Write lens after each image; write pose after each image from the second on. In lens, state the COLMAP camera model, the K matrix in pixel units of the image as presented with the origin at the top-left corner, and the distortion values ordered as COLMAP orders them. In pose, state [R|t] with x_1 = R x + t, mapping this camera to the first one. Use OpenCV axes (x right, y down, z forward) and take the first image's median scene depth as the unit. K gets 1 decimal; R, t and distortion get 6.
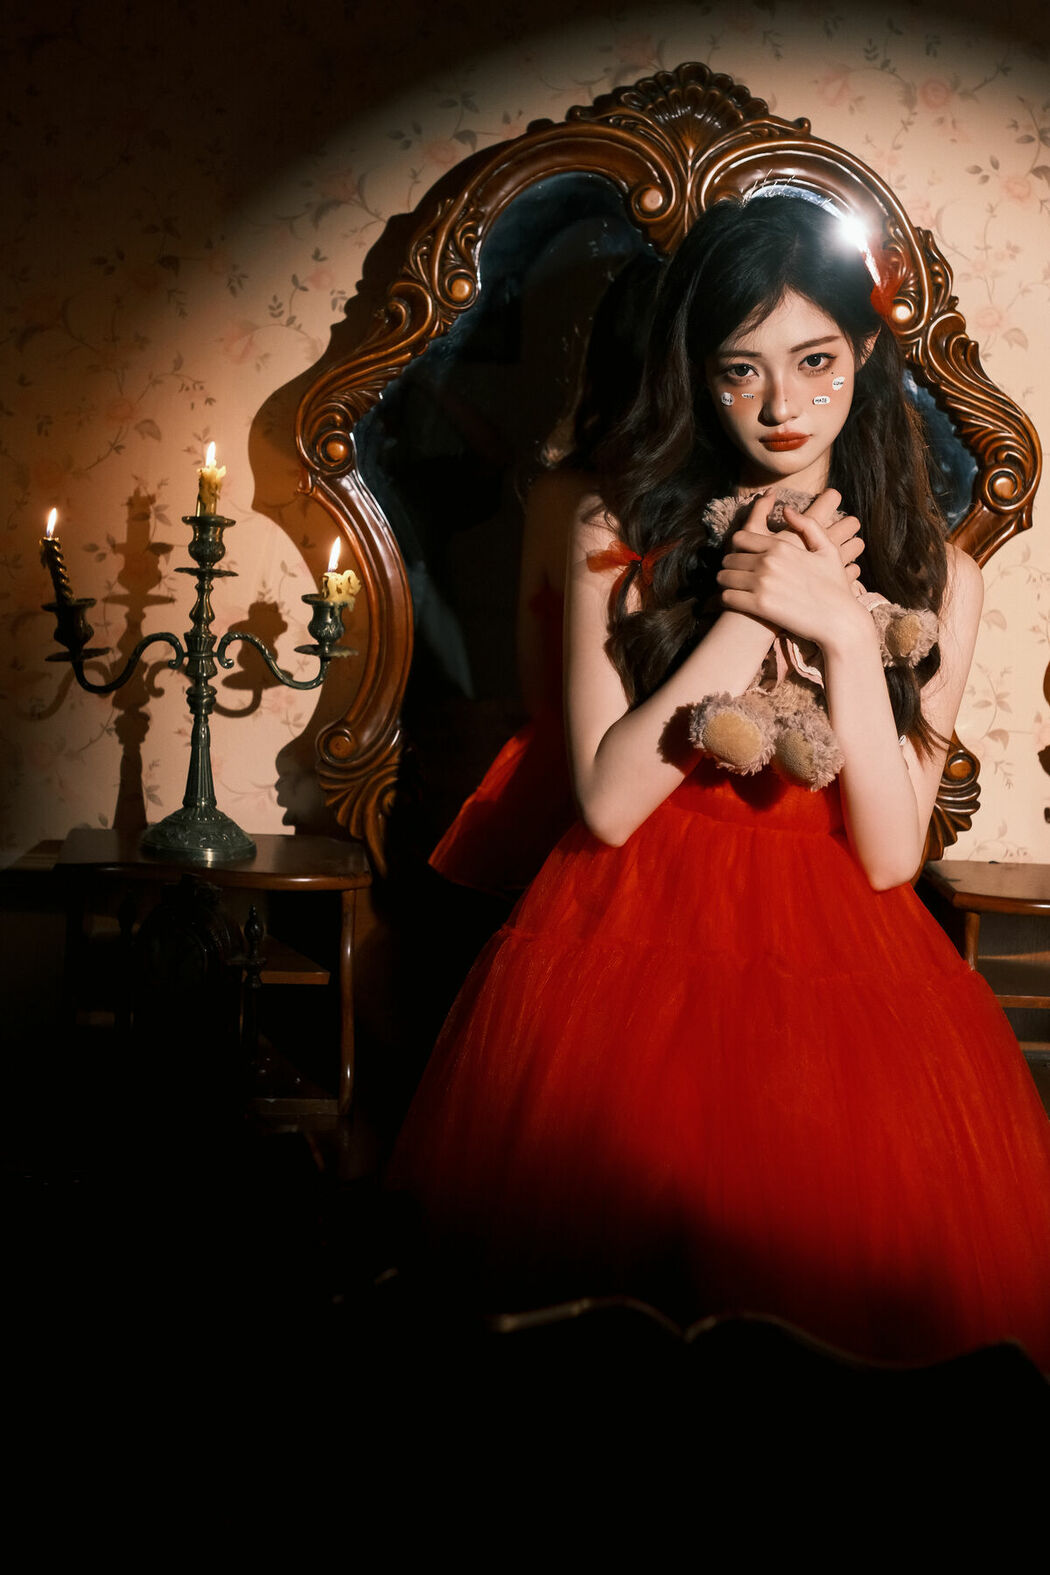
lens RADIAL K [[2351.3, 0, 521.5], [0, 2351.3, 726.0], [0, 0, 1]] dist [-0.008013, -0.050199]
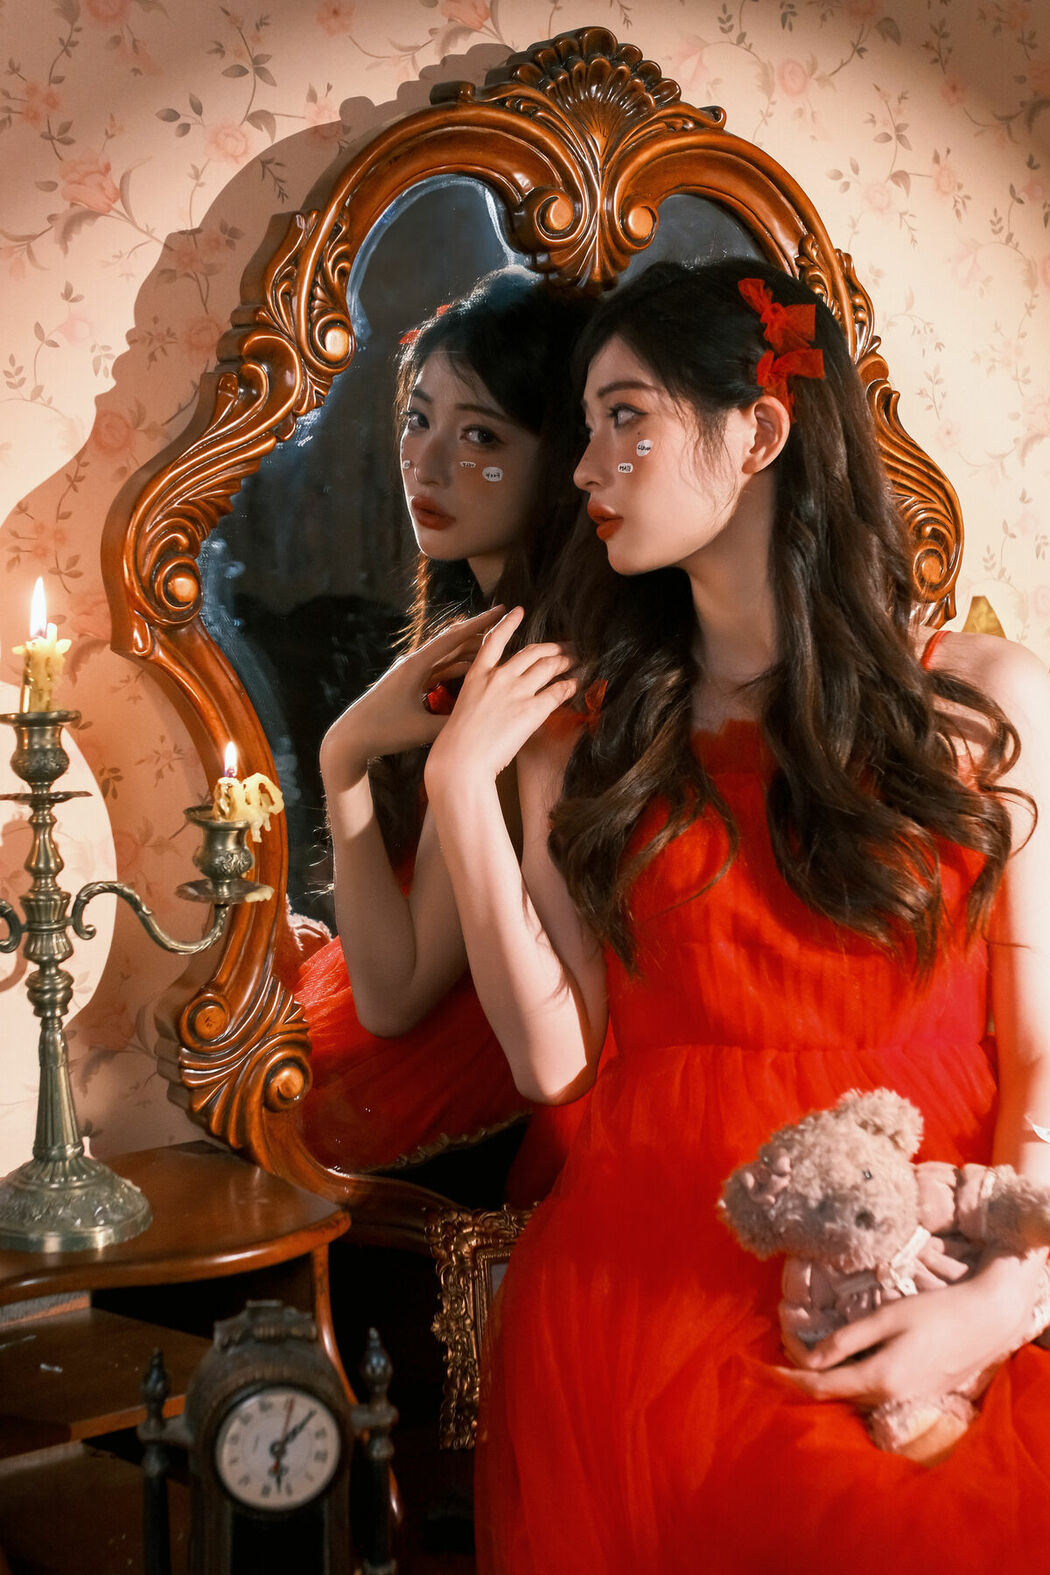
lens RADIAL K [[2351.3, 0, 521.5], [0, 2351.3, 726.0], [0, 0, 1]] dist [-0.008013, -0.050199]
pose [[0.862241, -0.105244, 0.495443, -0.323846], [0.098017, 0.994355, 0.040642, -0.093979], [-0.496924, 0.013518, 0.867689, 0.364257]]
